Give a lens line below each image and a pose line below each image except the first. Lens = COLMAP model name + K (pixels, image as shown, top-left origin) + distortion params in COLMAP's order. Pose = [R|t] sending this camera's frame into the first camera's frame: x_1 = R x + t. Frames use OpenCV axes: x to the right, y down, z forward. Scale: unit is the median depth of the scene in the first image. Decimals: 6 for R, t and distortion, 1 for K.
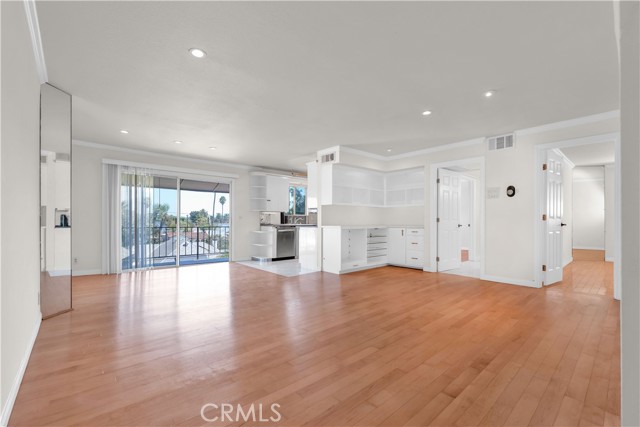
lens RADIAL K [[274.6, 0, 319.8], [0, 274.6, 219.1], [0, 0, 1]] dist [0.000930, 0.000247]
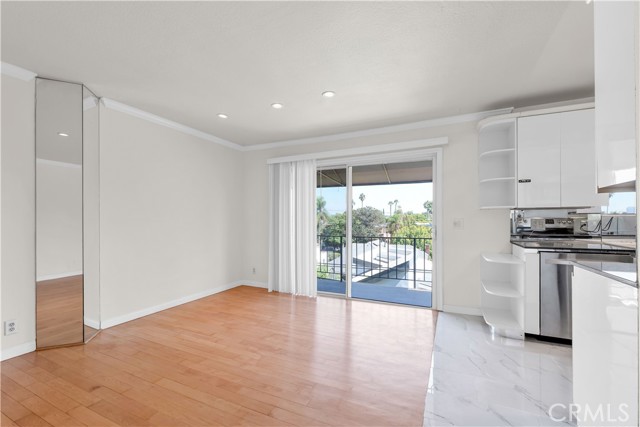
lens RADIAL K [[274.6, 0, 319.8], [0, 274.6, 219.1], [0, 0, 1]] dist [0.000930, 0.000247]
pose [[0.401223, -0.014627, -0.915864, 0.075789], [0.010553, 0.999880, -0.011346, -0.014312], [0.915920, -0.005113, 0.401329, 0.743417]]
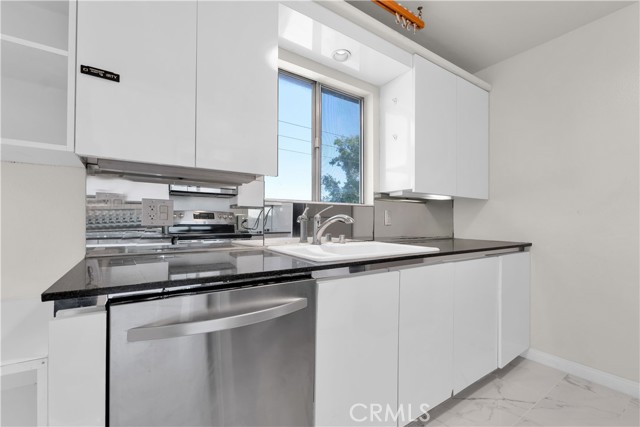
lens RADIAL K [[274.6, 0, 319.8], [0, 274.6, 219.1], [0, 0, 1]] dist [0.000930, 0.000247]
pose [[0.991044, 0.001742, -0.133524, -0.089263], [-0.002352, 0.999987, -0.004417, 0.000339], [0.133515, 0.004691, 0.991036, 1.158390]]
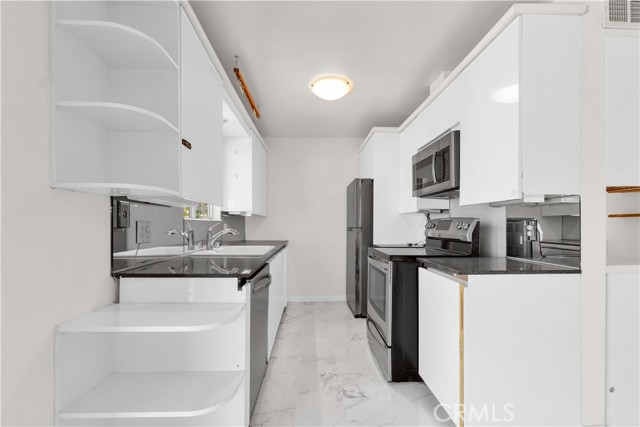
lens RADIAL K [[273.5, 0, 323.3], [0, 273.5, 226.0], [0, 0, 1]] dist [-0.000804, -0.000131]
pose [[0.629621, -0.004962, 0.776887, -0.360355], [-0.002730, 0.999959, 0.008599, -0.014897], [-0.776898, -0.007535, 0.629582, 1.047565]]
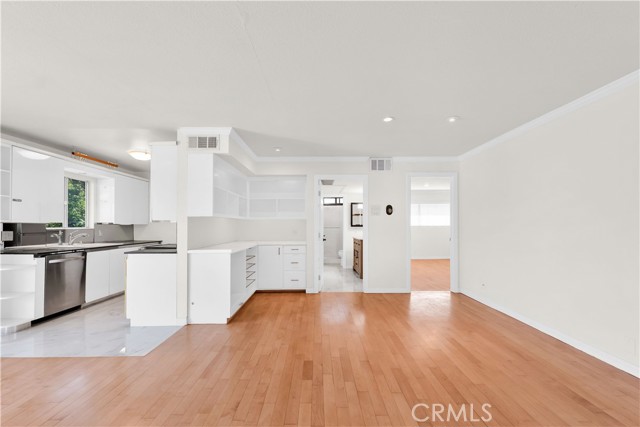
lens RADIAL K [[275.3, 0, 320.4], [0, 275.3, 223.6], [0, 0, 1]] dist [0.001142, 0.000152]
pose [[0.658524, 0.002085, 0.752557, -0.260802], [-0.000013, 0.999996, -0.002759, -0.033655], [-0.752560, 0.001807, 0.658522, 0.373033]]
